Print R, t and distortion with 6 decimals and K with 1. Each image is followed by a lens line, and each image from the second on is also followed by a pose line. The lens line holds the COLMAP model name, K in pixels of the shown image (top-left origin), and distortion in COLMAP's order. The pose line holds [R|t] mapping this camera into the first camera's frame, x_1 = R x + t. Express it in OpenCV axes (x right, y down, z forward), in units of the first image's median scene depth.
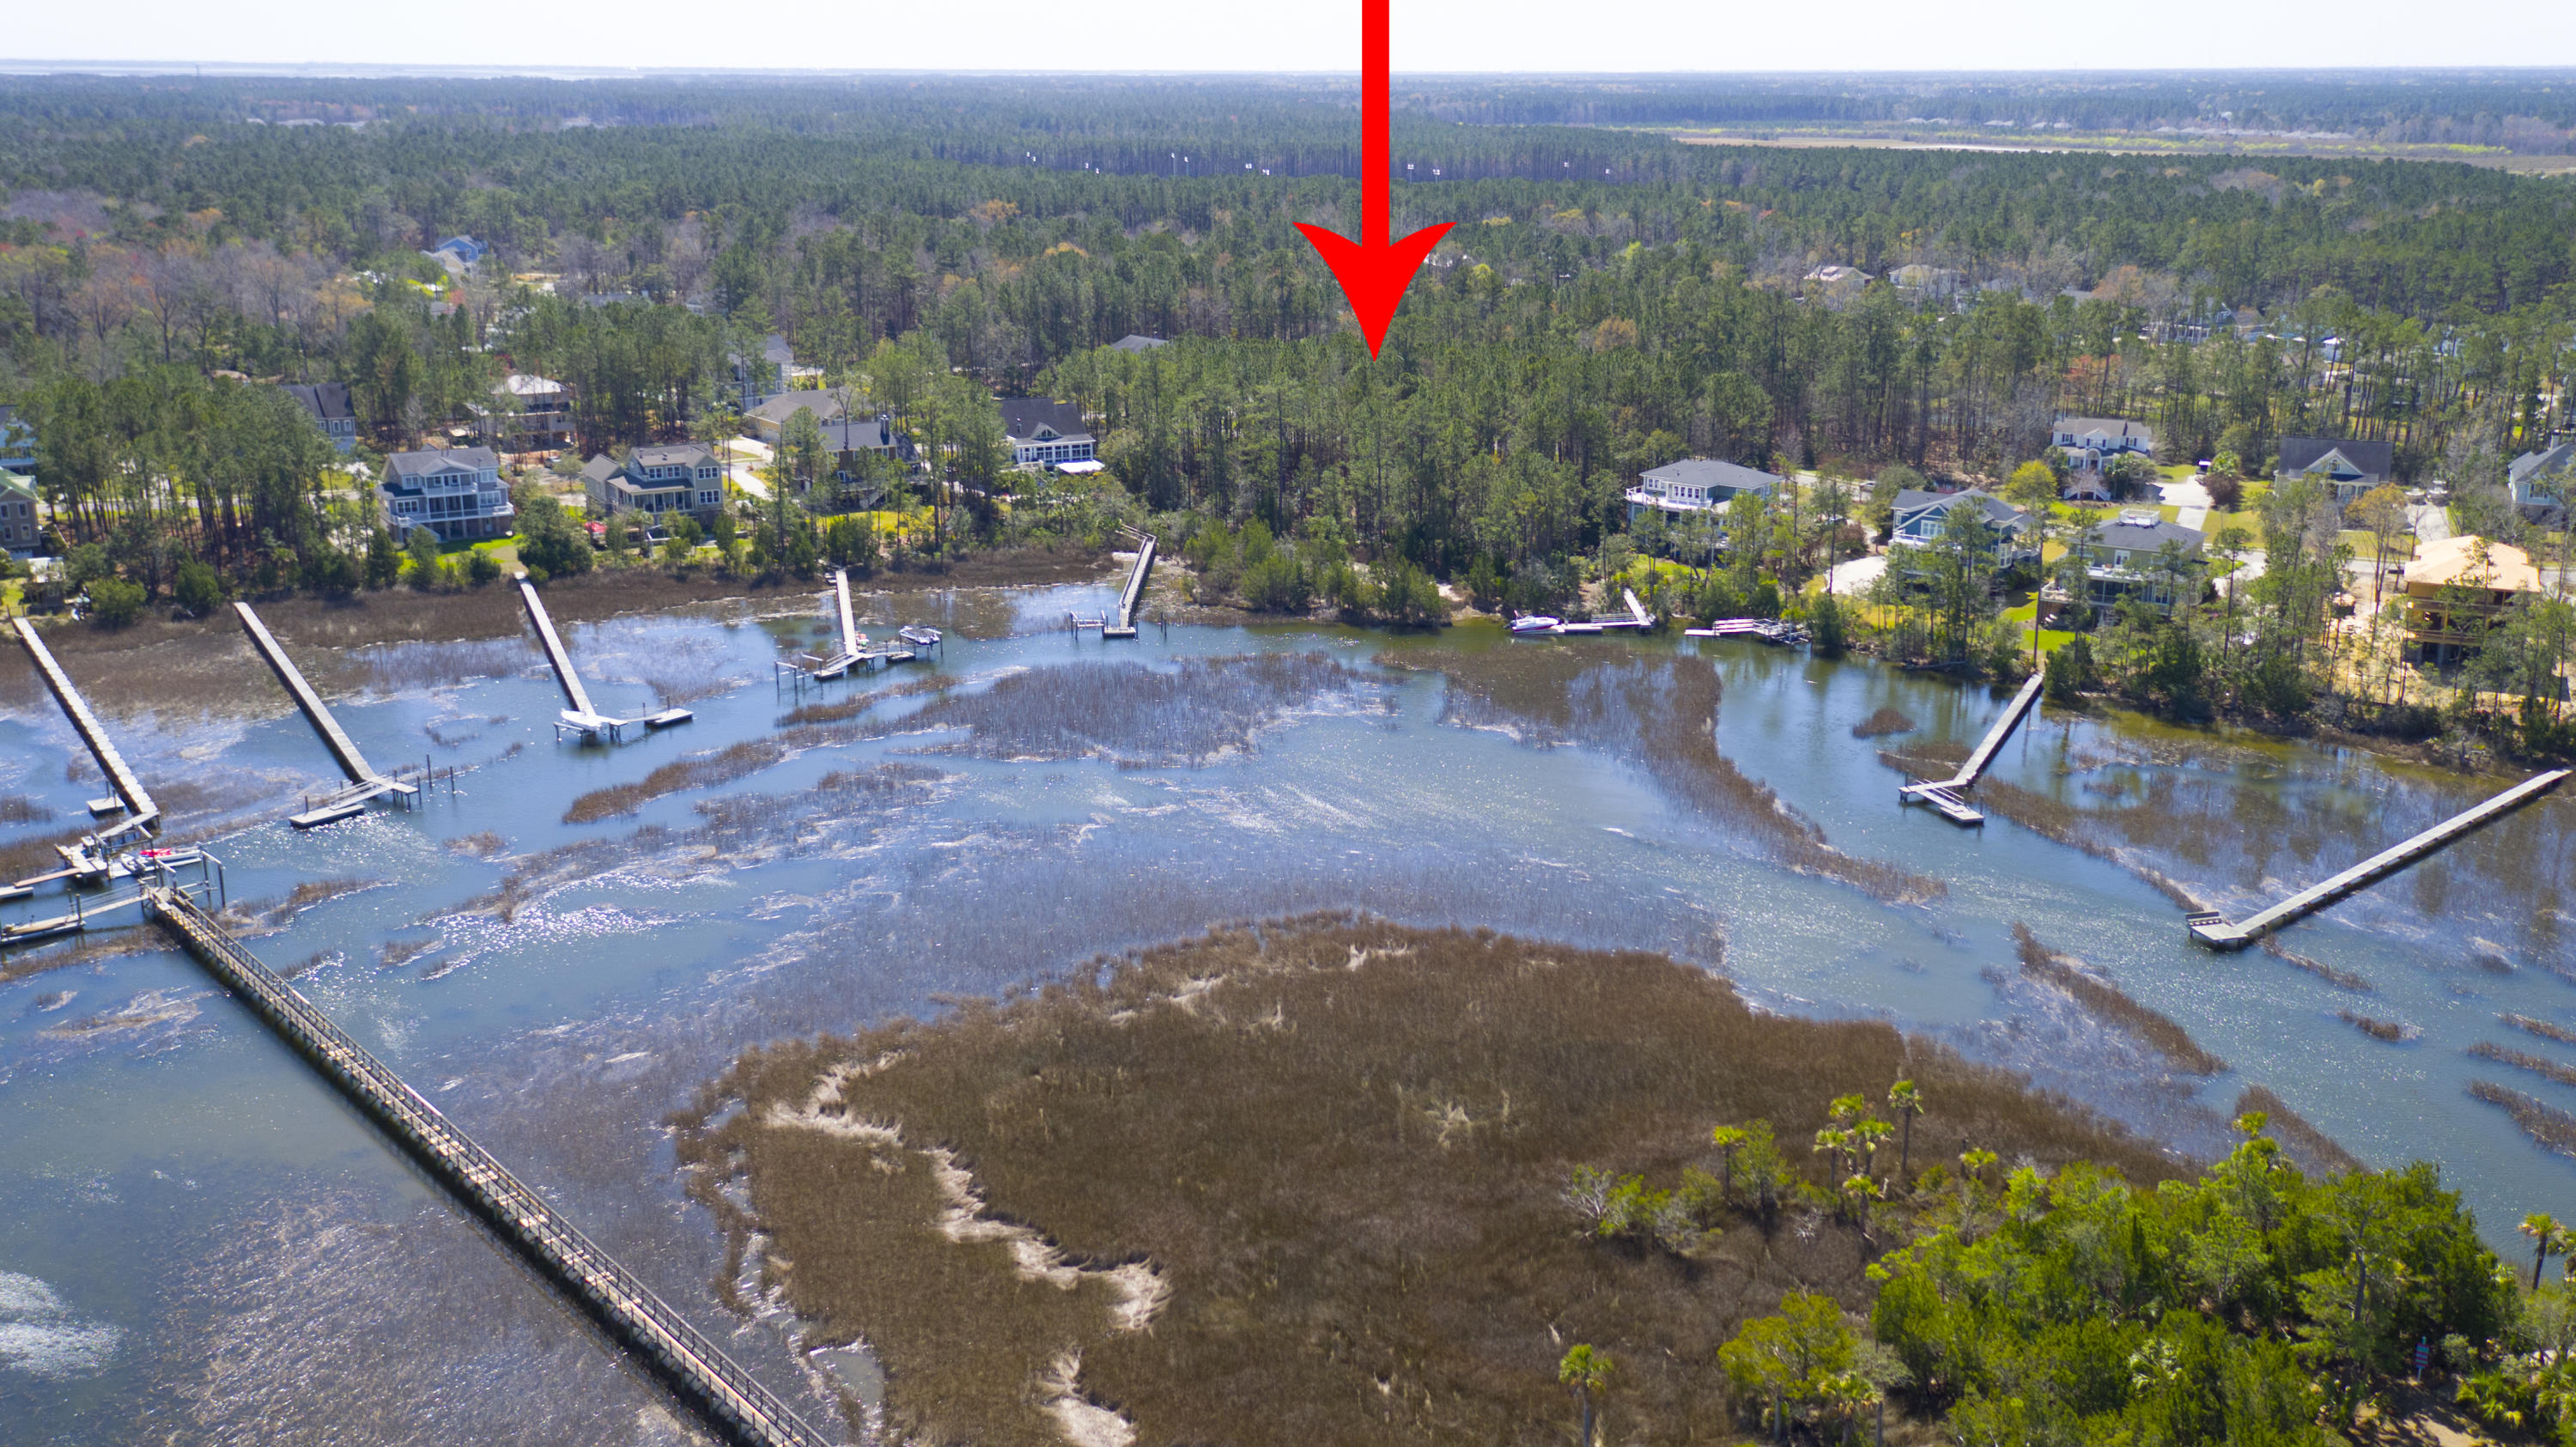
lens RADIAL K [[2265.0, 0, 1288.0], [0, 2265.0, 723.5], [0, 0, 1]] dist [0.040625, -0.011253]
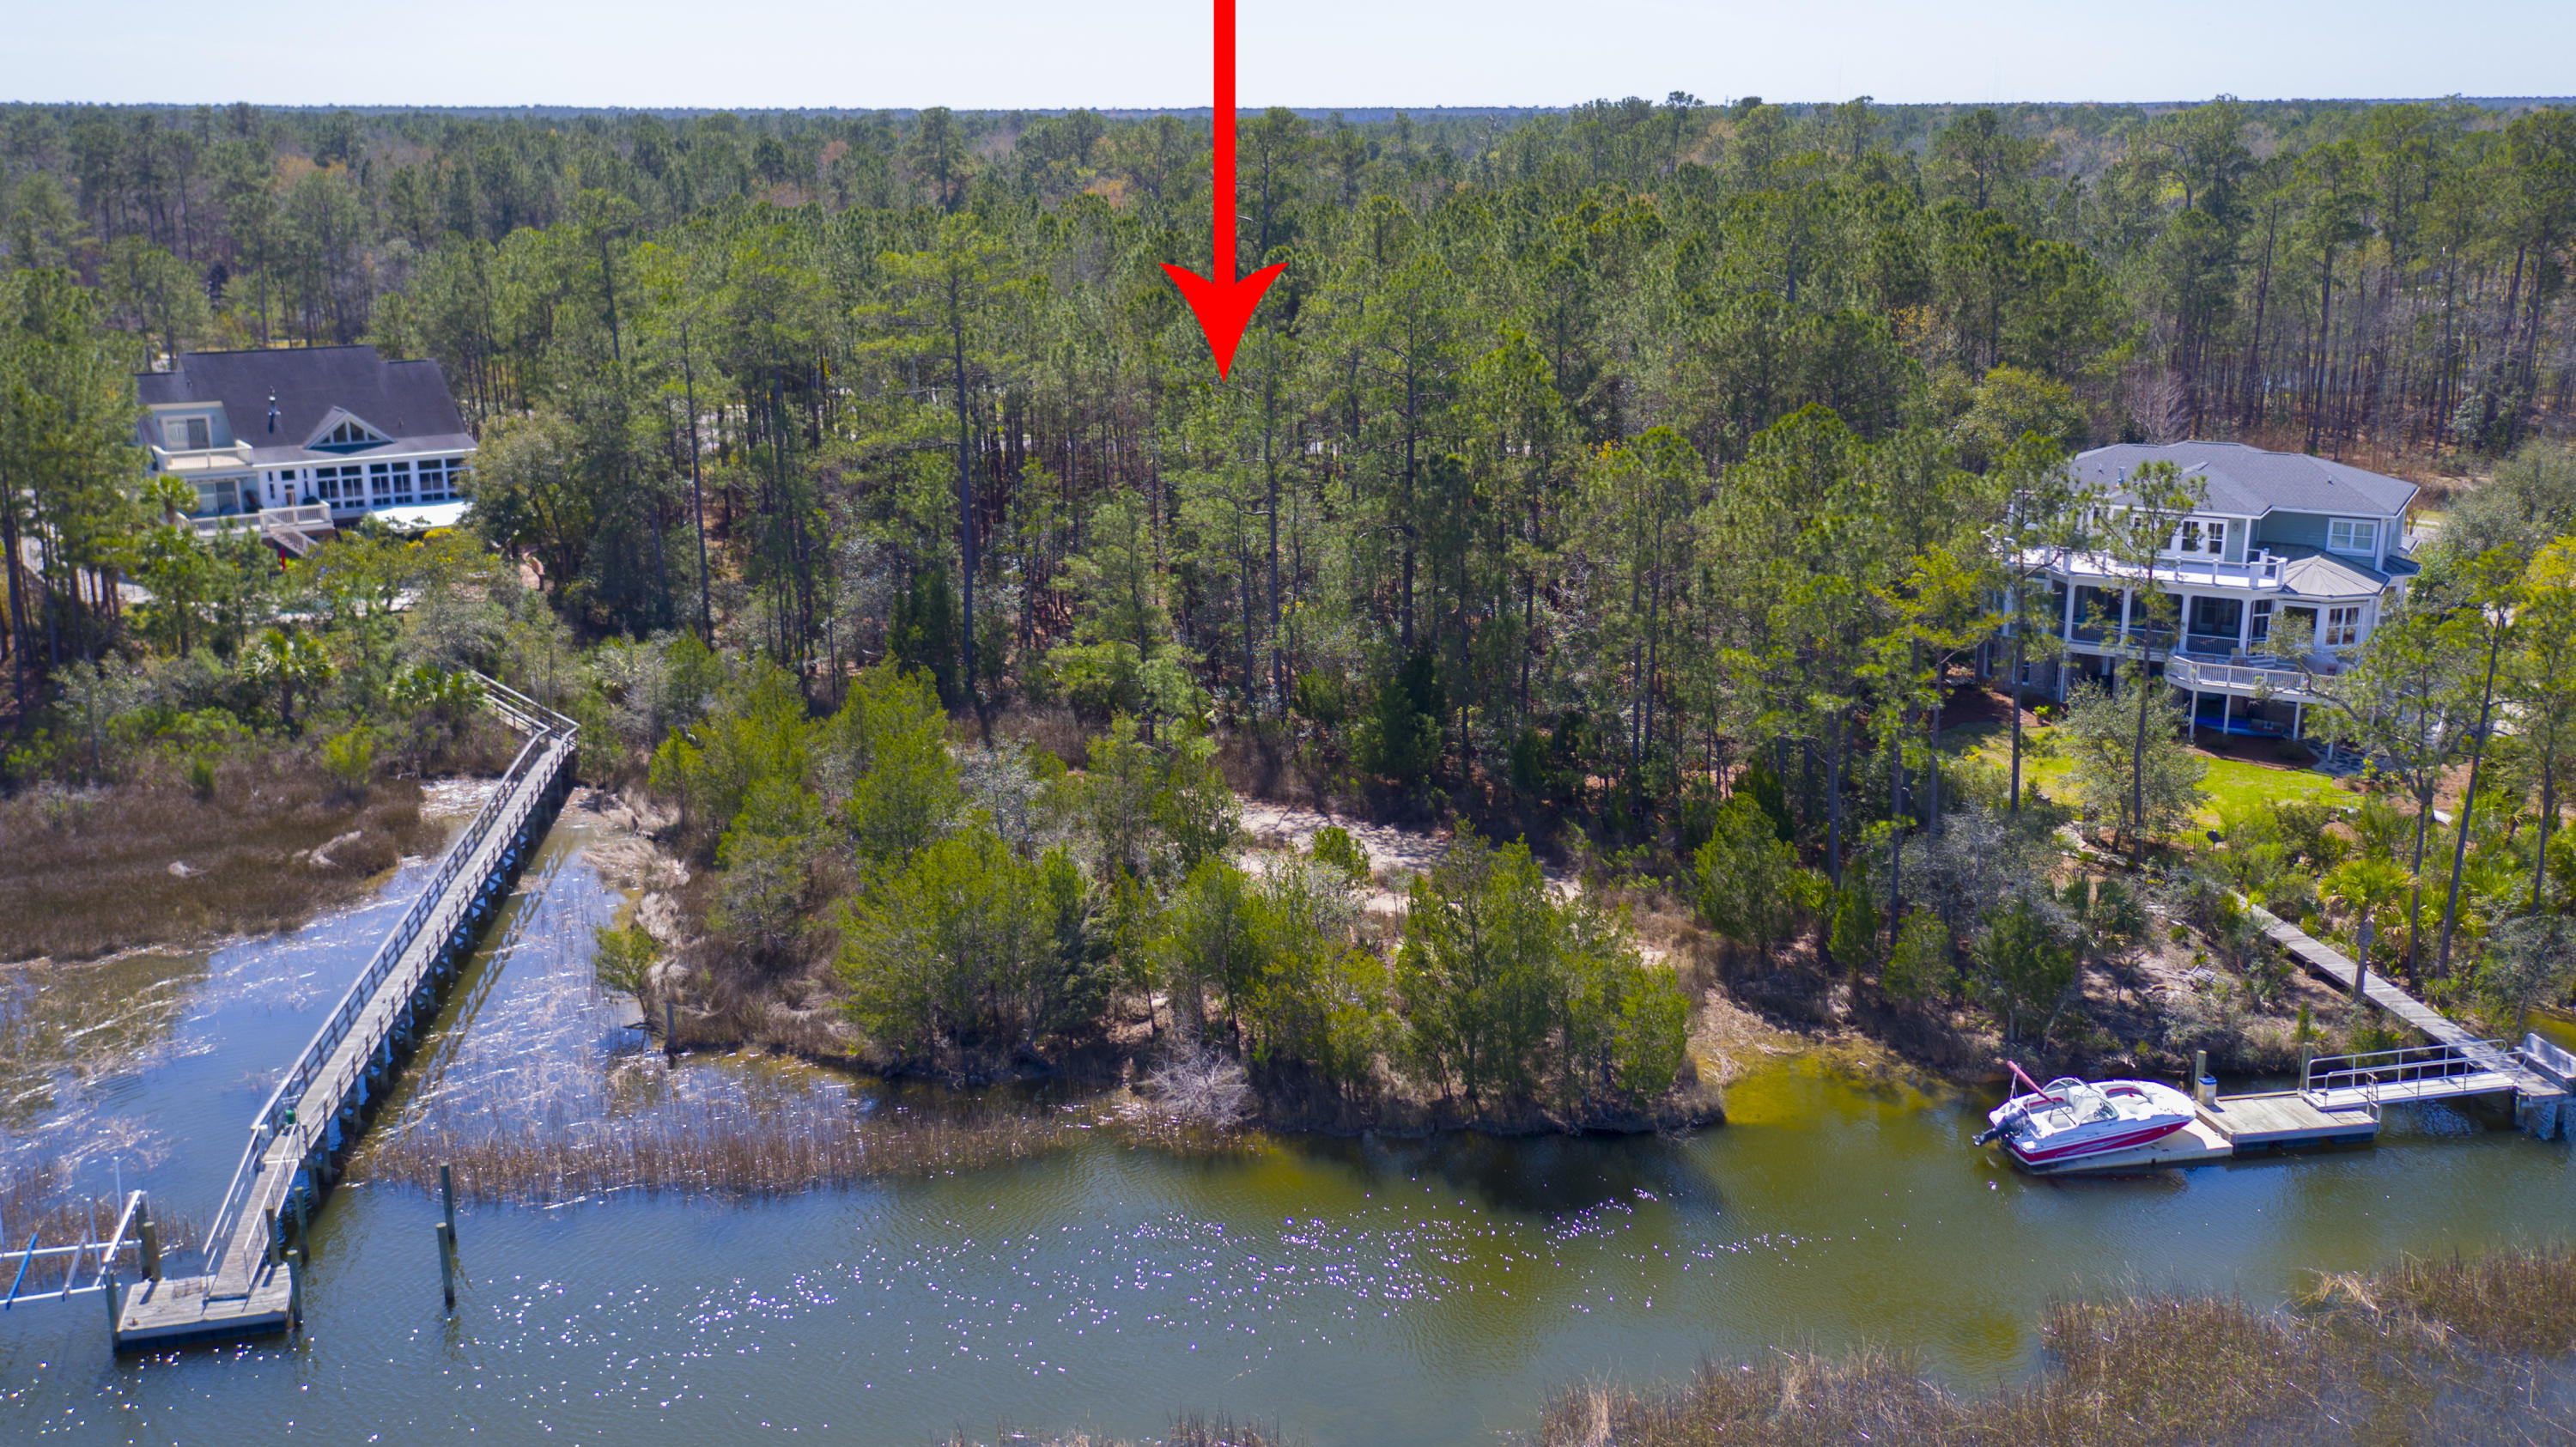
lens RADIAL K [[2265.0, 0, 1288.0], [0, 2265.0, 723.5], [0, 0, 1]] dist [0.040625, -0.011253]
pose [[0.989150, -0.042092, 0.140748, -0.004564], [0.044896, 0.998850, -0.016807, -0.073700], [-0.139879, 0.022943, 0.989903, 0.677699]]
